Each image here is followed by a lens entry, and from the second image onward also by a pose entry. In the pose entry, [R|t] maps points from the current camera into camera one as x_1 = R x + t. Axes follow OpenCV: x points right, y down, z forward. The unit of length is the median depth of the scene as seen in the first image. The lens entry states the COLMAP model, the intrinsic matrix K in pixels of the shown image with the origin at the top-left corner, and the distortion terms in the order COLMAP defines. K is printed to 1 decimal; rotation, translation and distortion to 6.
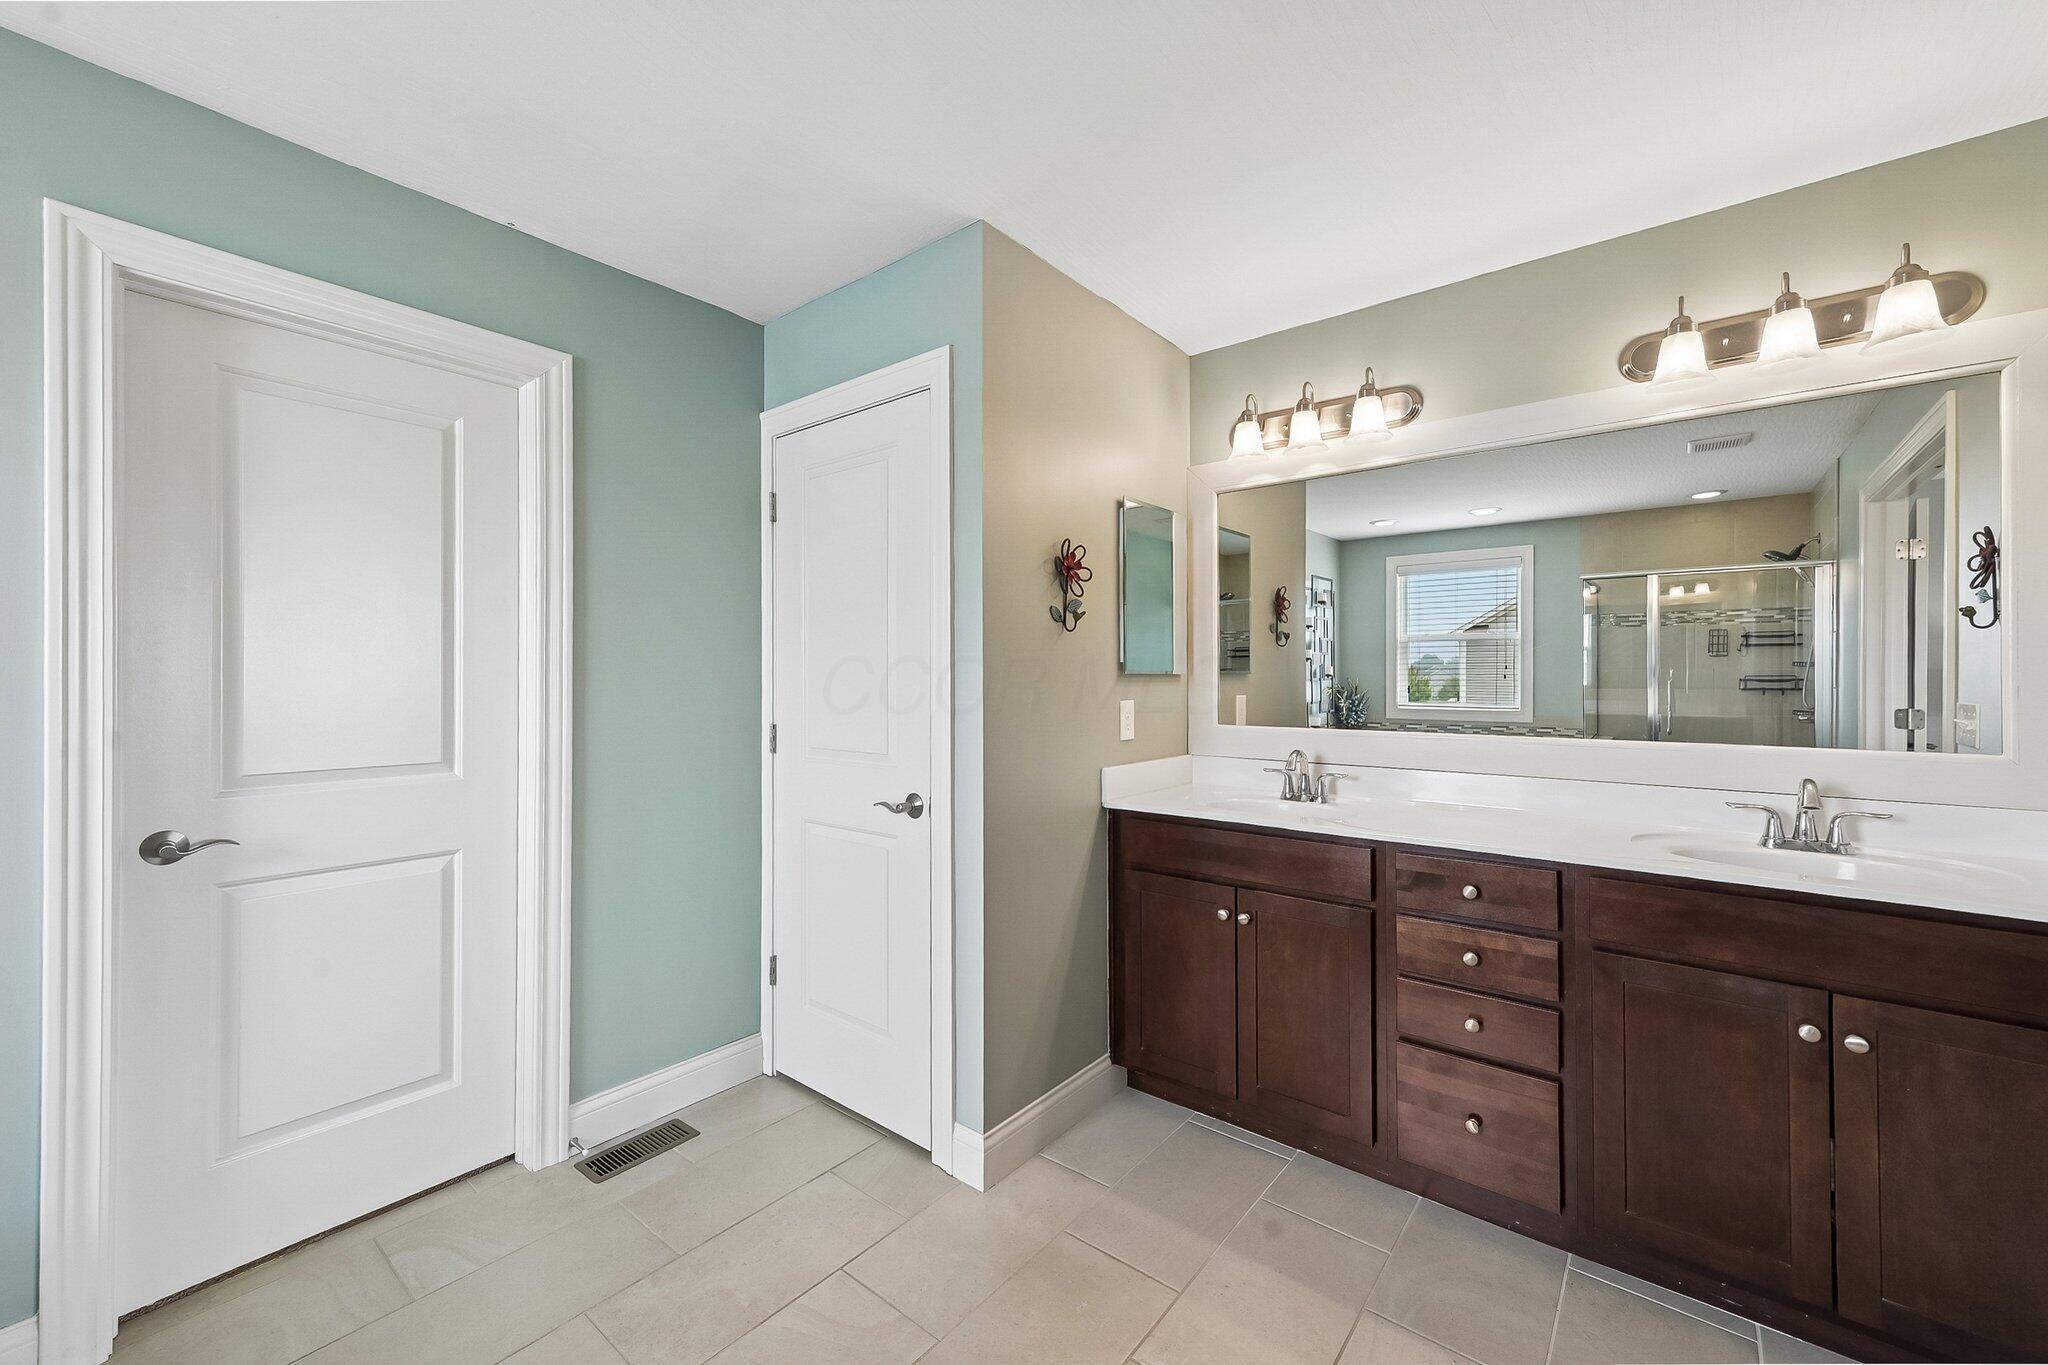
lens RADIAL K [[812.7, 0, 1022.1], [0, 812.7, 677.2], [0, 0, 1]] dist [0.008803, -0.000108]
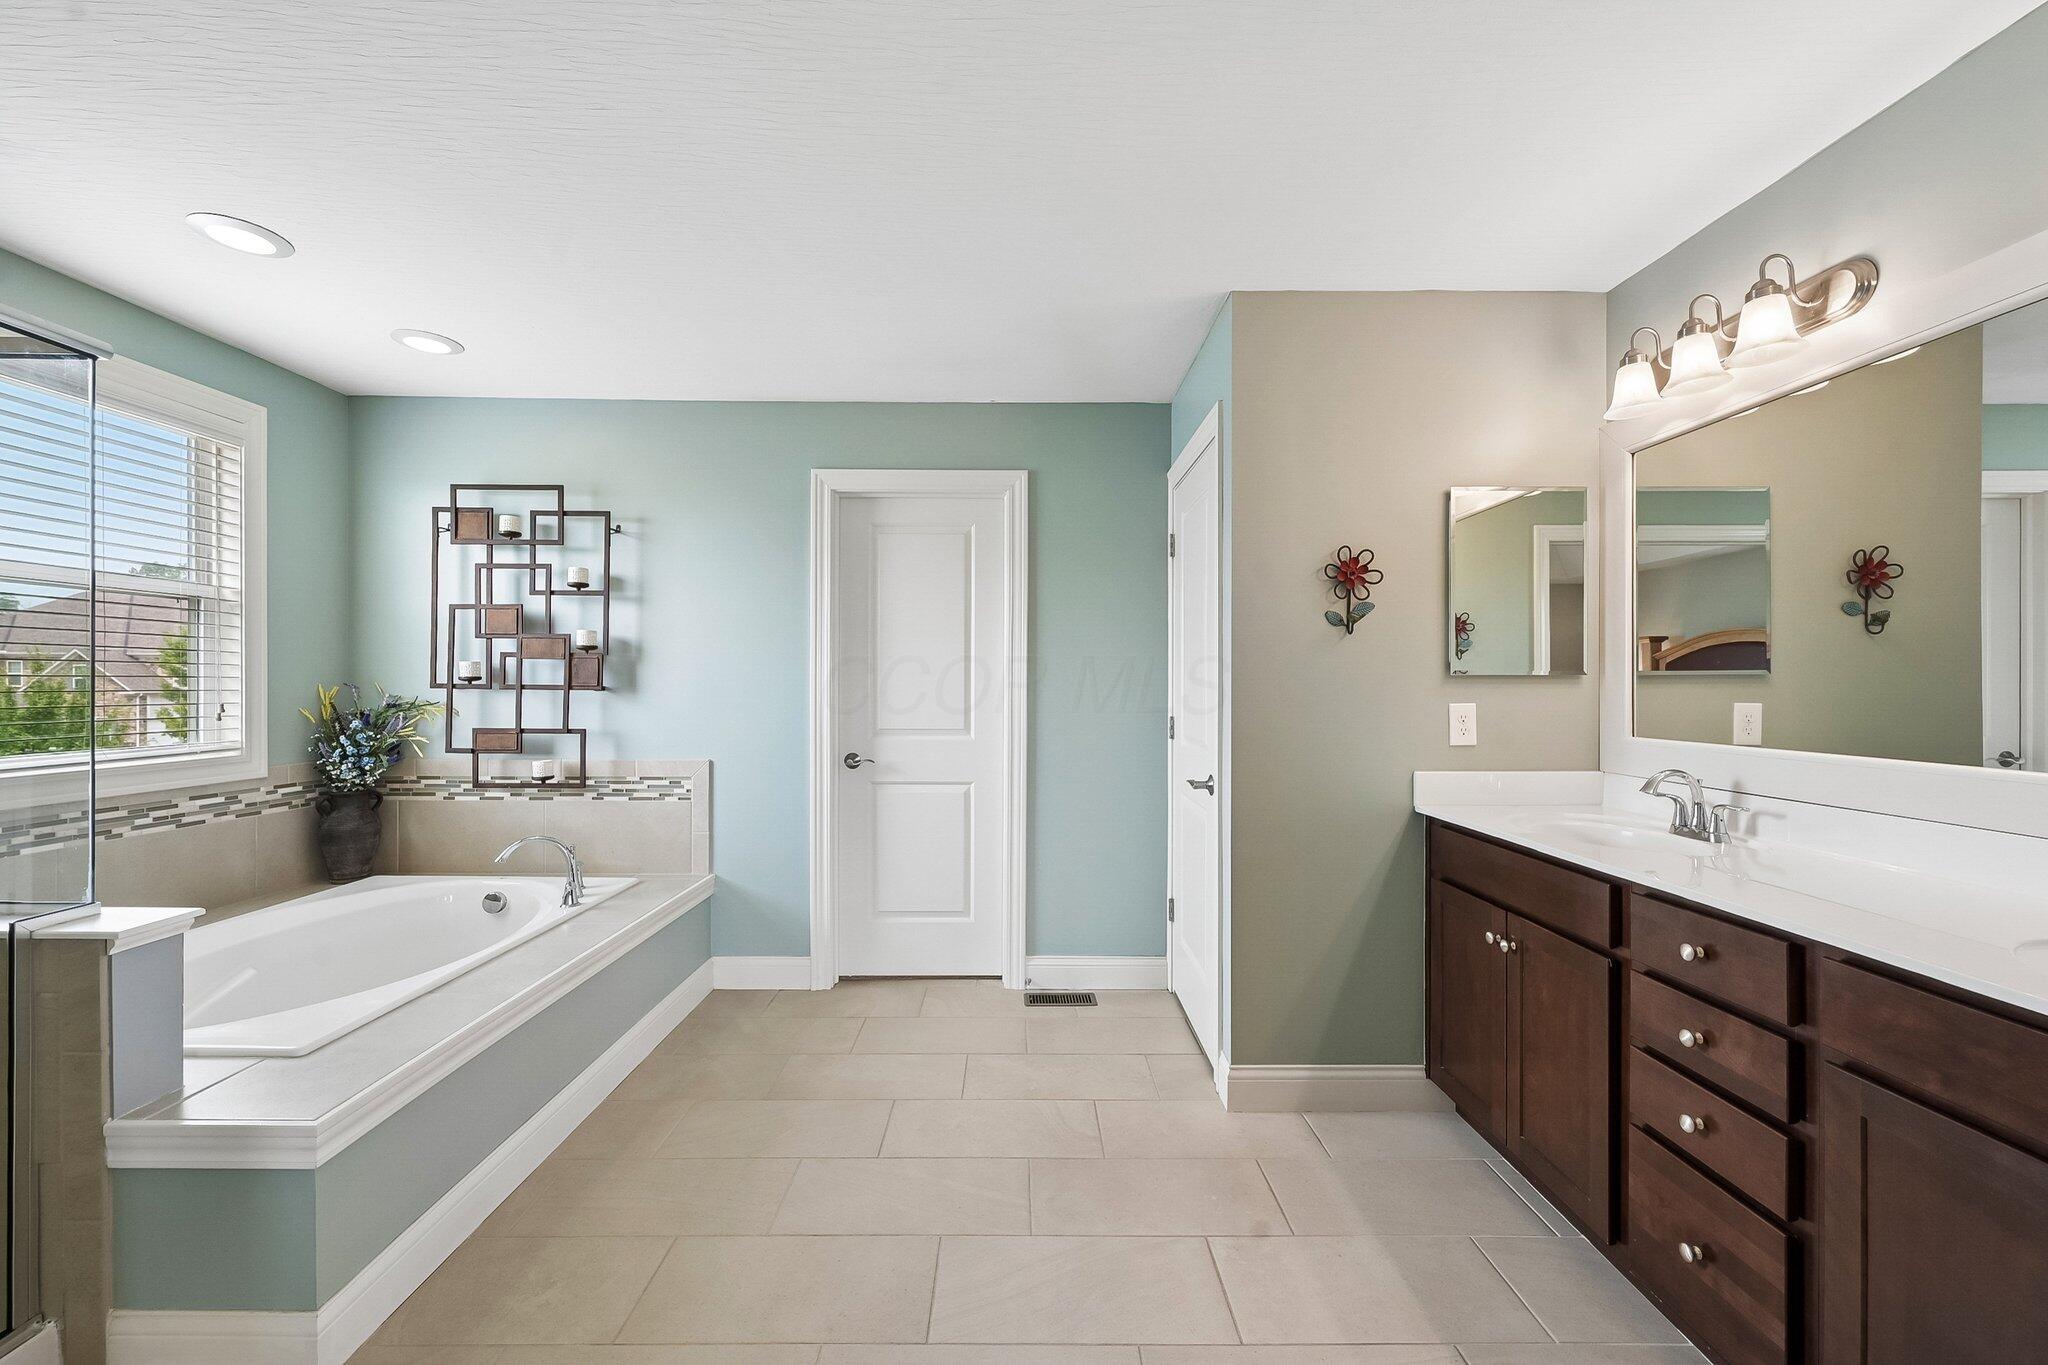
lens RADIAL K [[821.5, 0, 1024.0], [0, 821.5, 682.5], [0, 0, 1]] dist [0.000059, -0.000083]
pose [[0.634933, 0.001222, -0.772566, 0.624870], [-0.000122, 0.999999, 0.001482, 0.003762], [0.772567, -0.000847, 0.634933, 0.009340]]
